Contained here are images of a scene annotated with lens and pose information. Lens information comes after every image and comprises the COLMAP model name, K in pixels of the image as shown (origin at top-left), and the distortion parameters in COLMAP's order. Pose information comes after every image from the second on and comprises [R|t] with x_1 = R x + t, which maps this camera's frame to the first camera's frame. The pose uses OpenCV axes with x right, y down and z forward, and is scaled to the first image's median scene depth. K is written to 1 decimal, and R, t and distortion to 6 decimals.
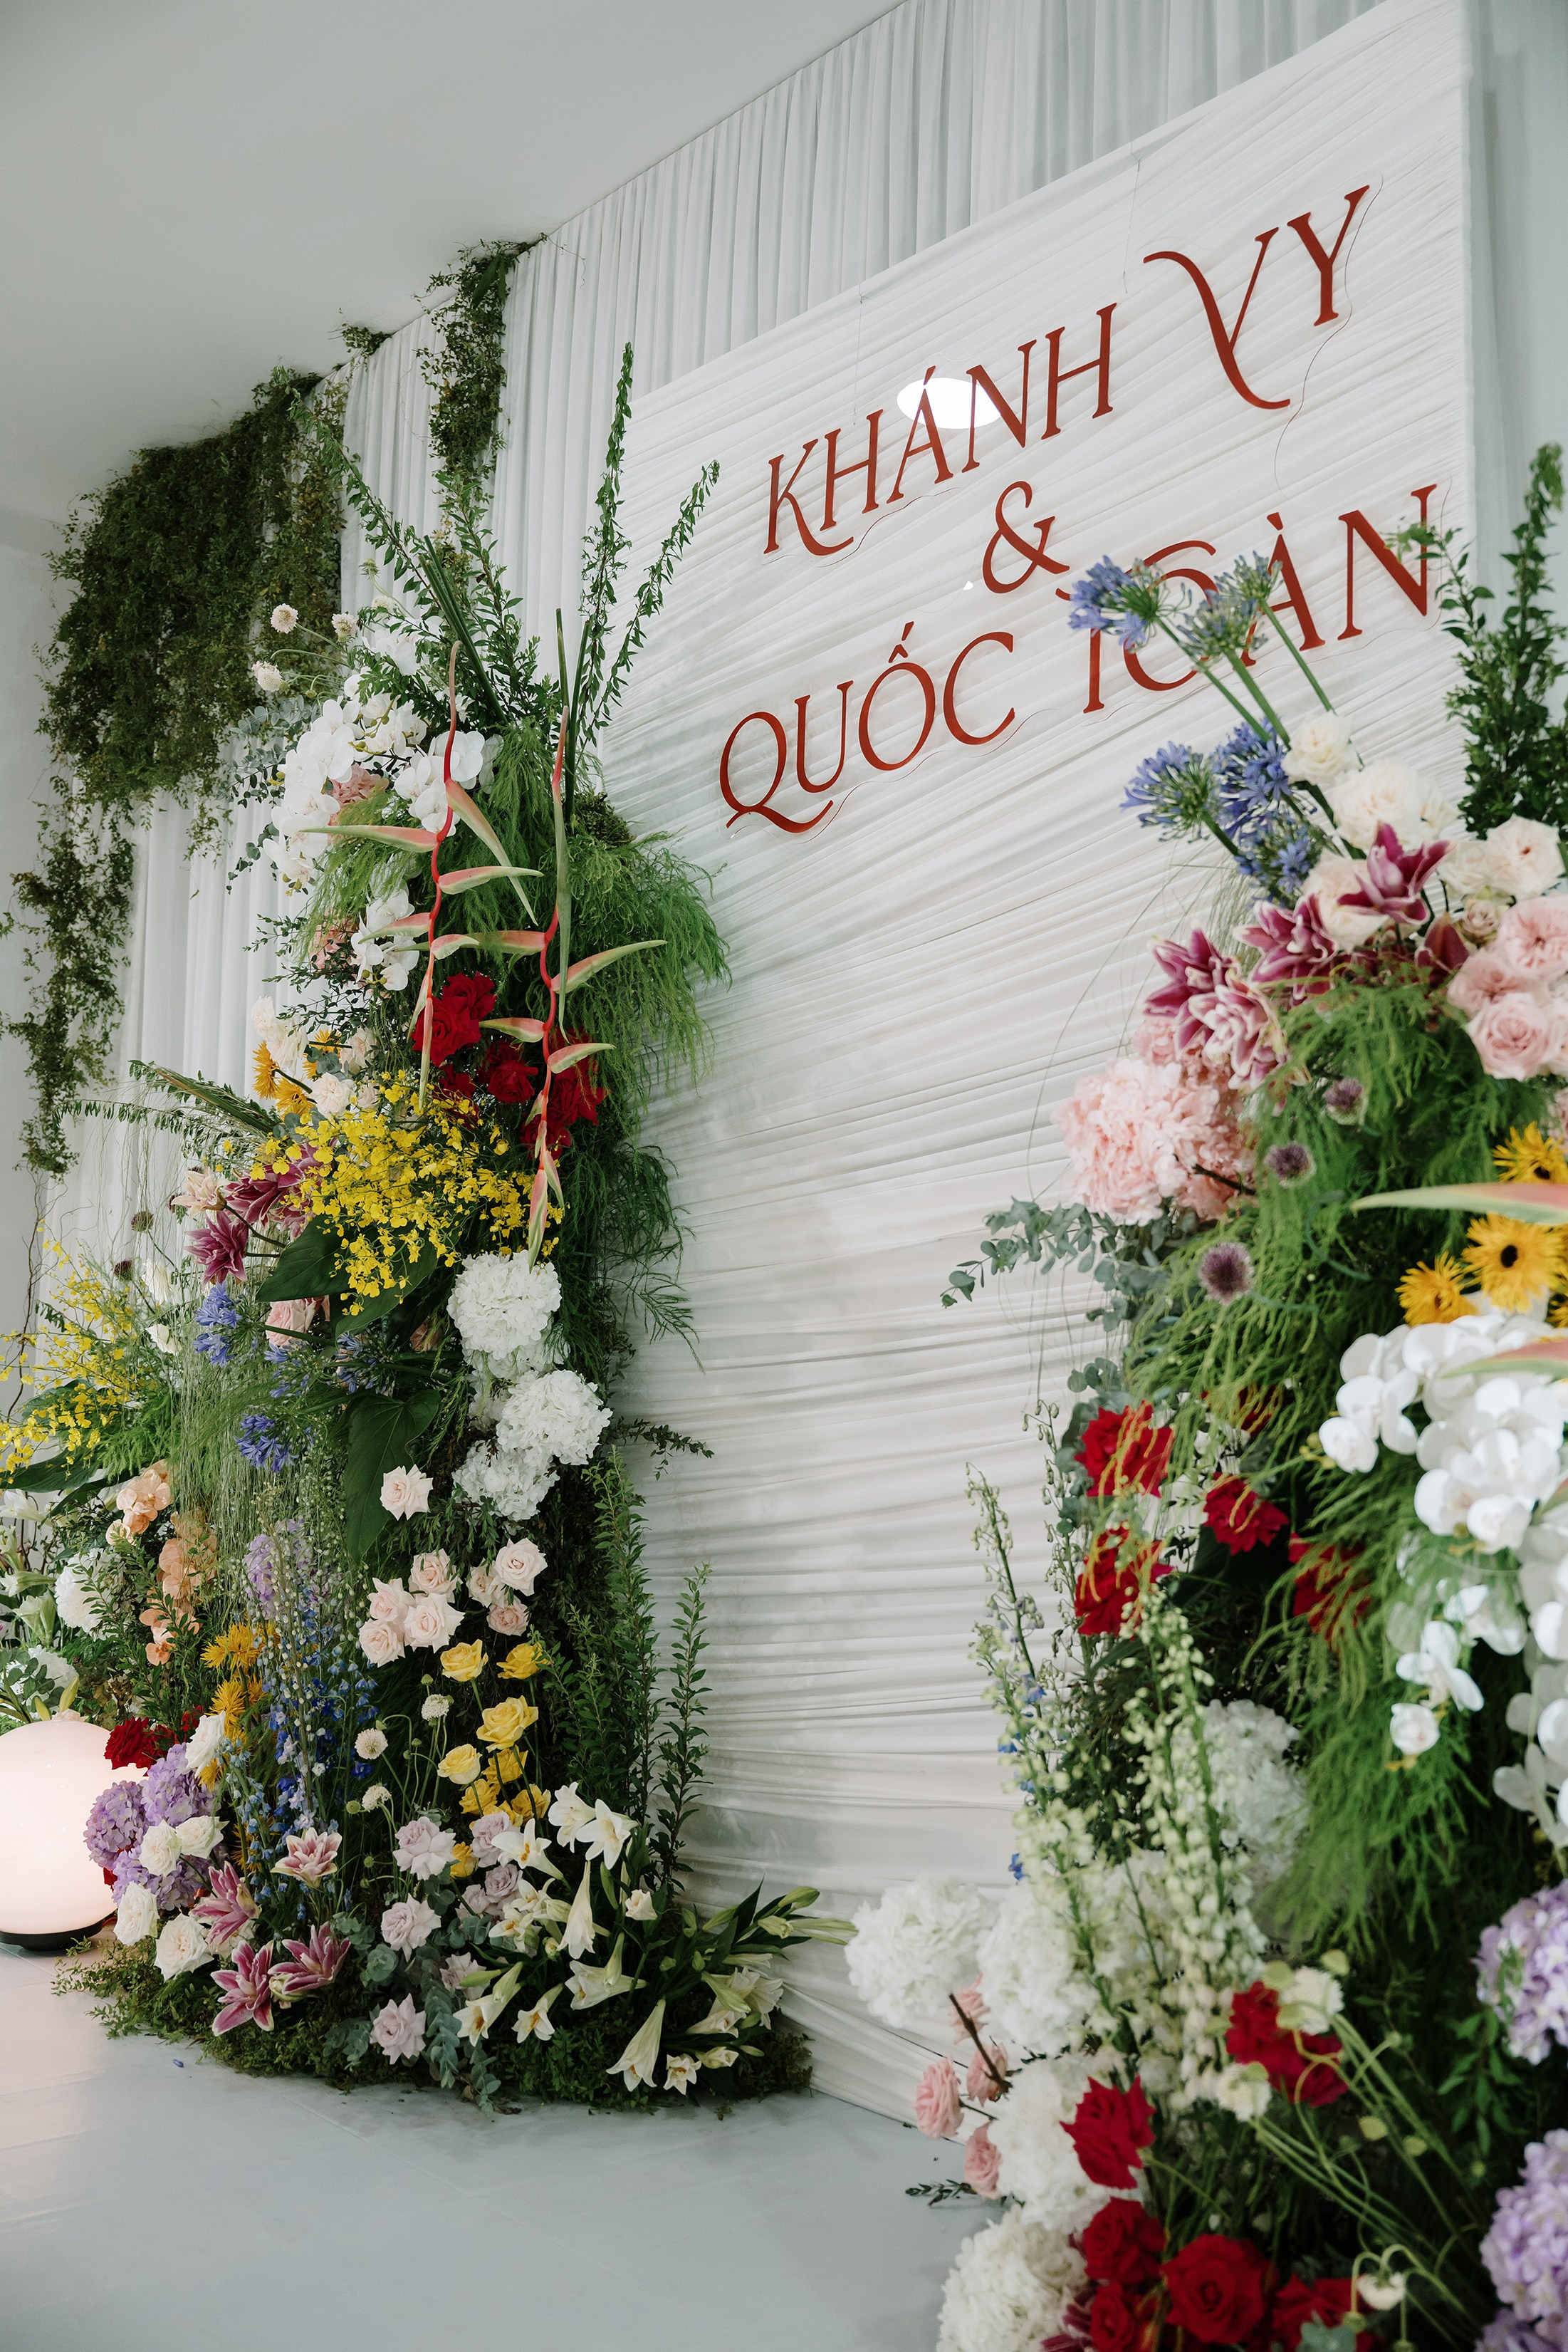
lens RADIAL K [[2178.1, 0, 787.6], [0, 2178.1, 1169.7], [0, 0, 1]] dist [-0.003203, -0.000166]
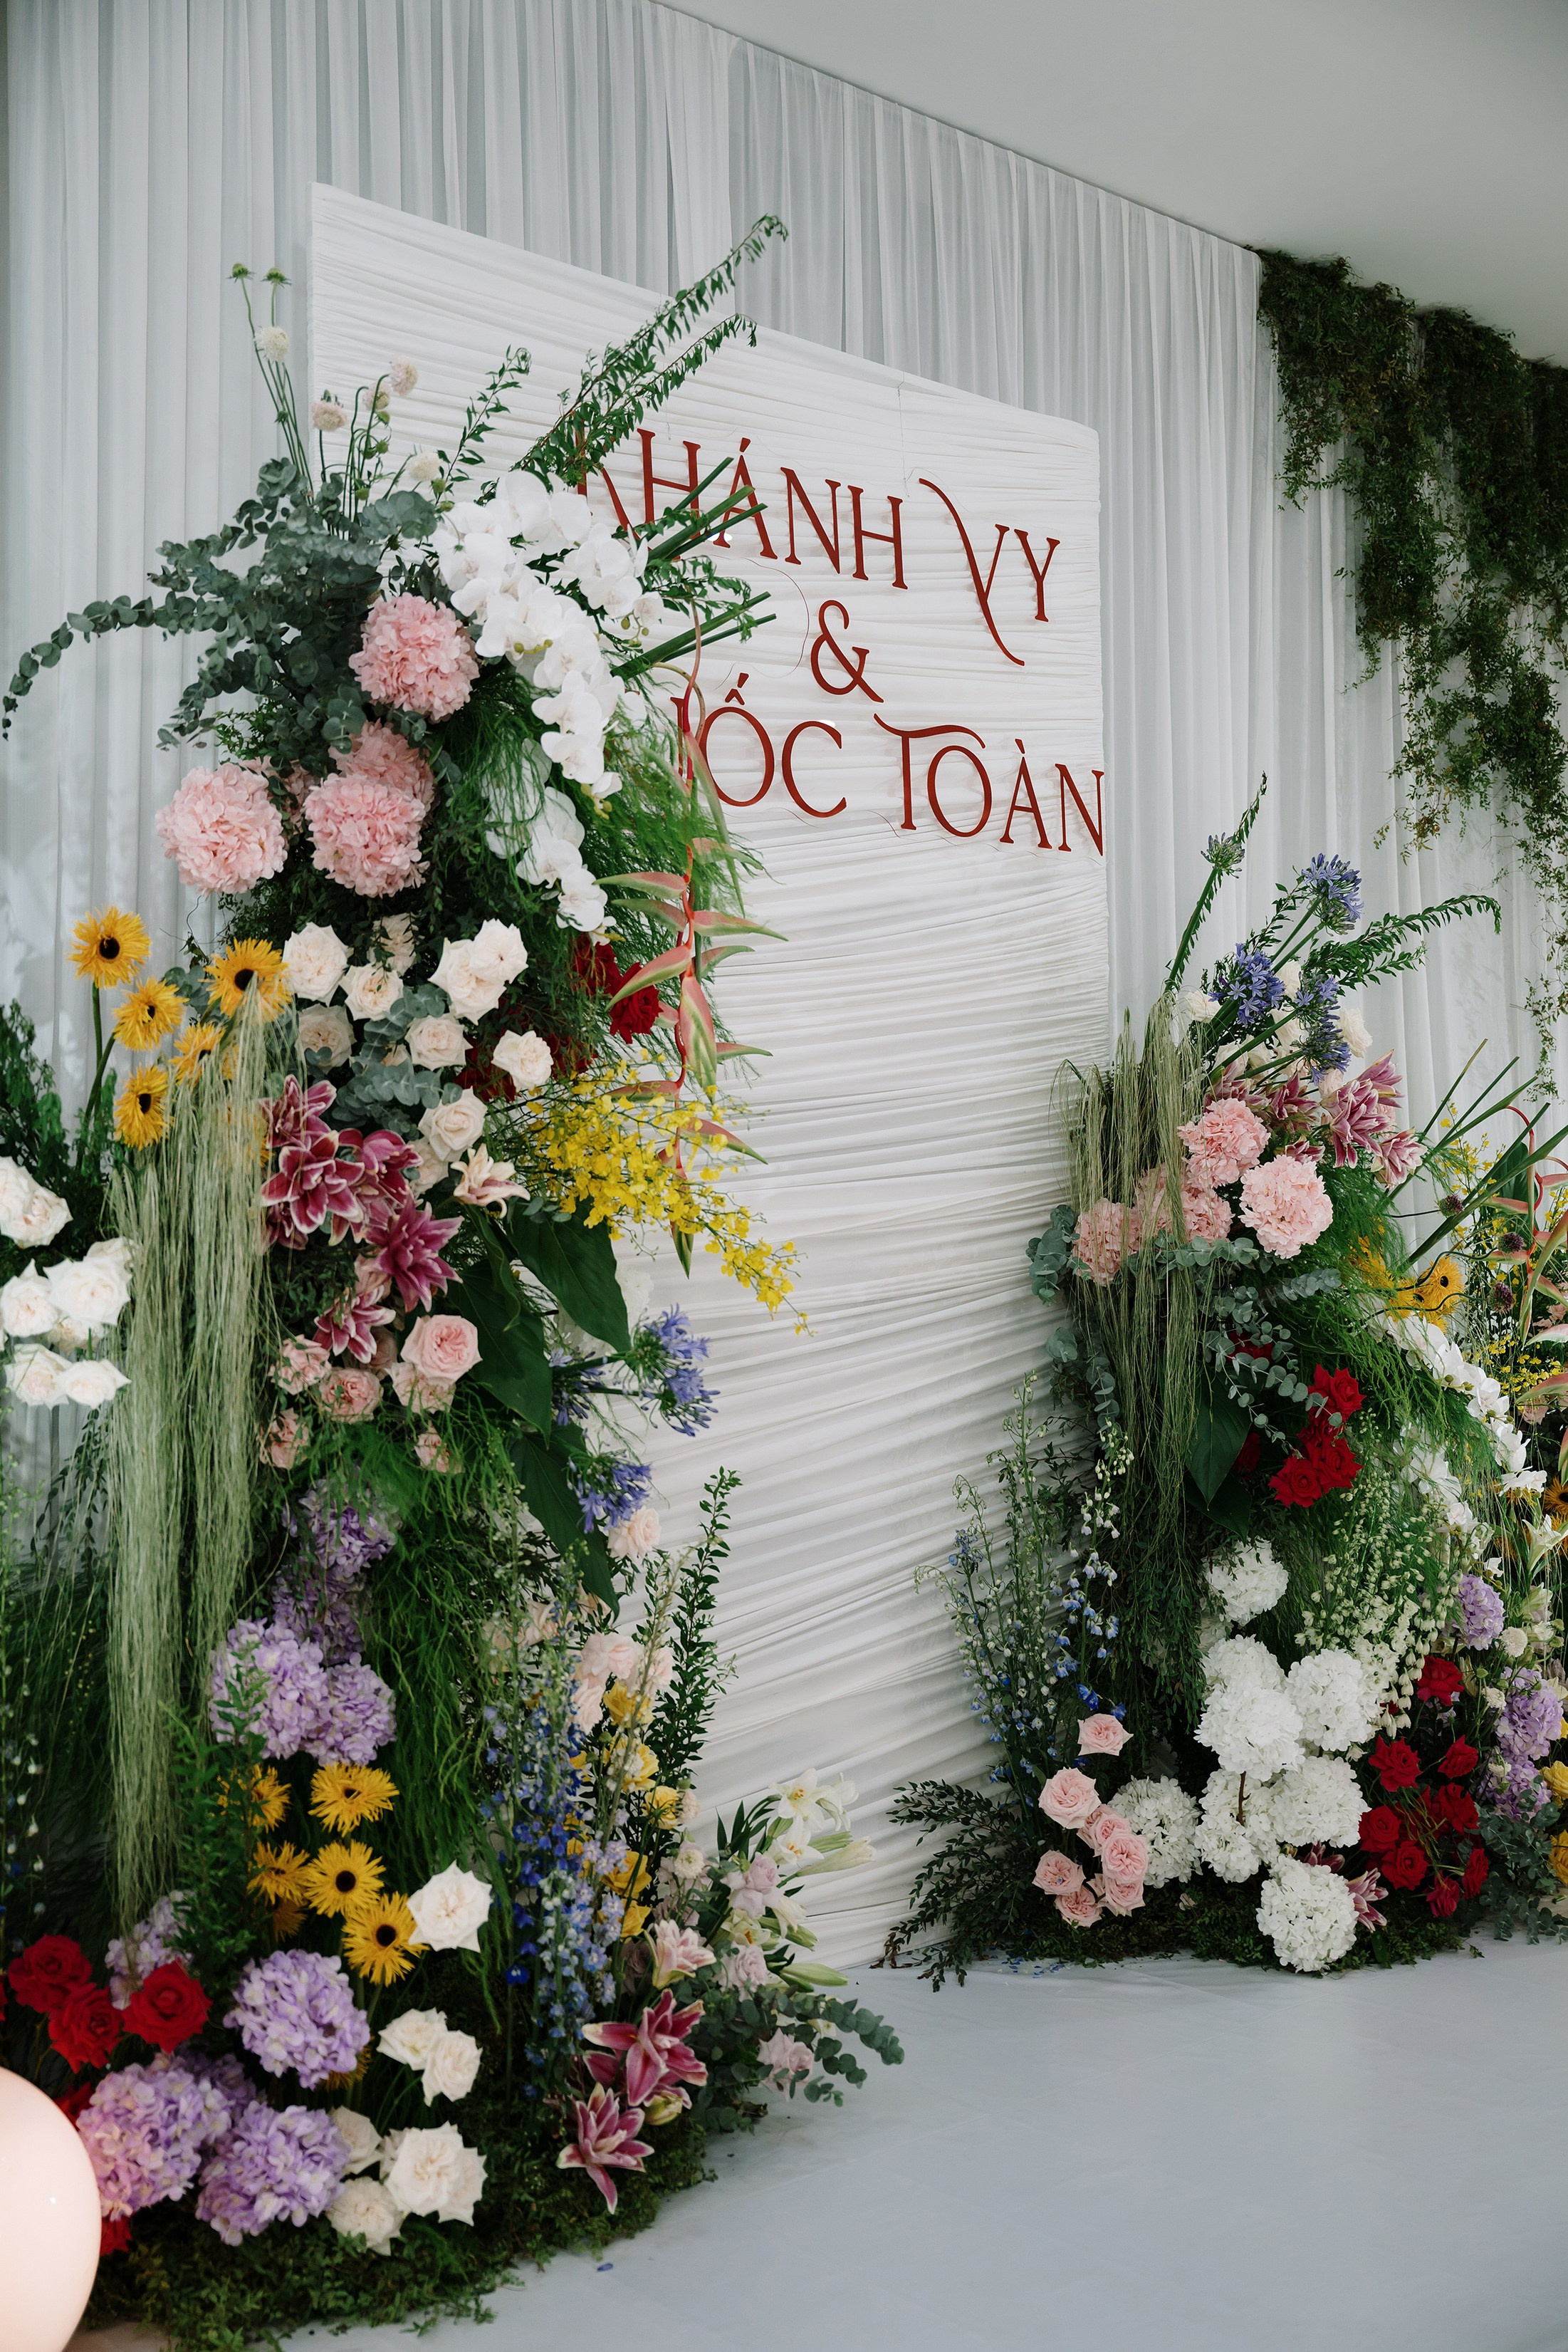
lens RADIAL K [[2331.9, 0, 784.0], [0, 2331.9, 1176.0], [0, 0, 1]] dist [-0.001112, 0.009250]
pose [[0.028888, 0.003515, 0.999576, -1.139770], [-0.094064, 0.995566, -0.000782, 0.000216], [-0.995147, -0.094001, 0.029091, 0.939725]]
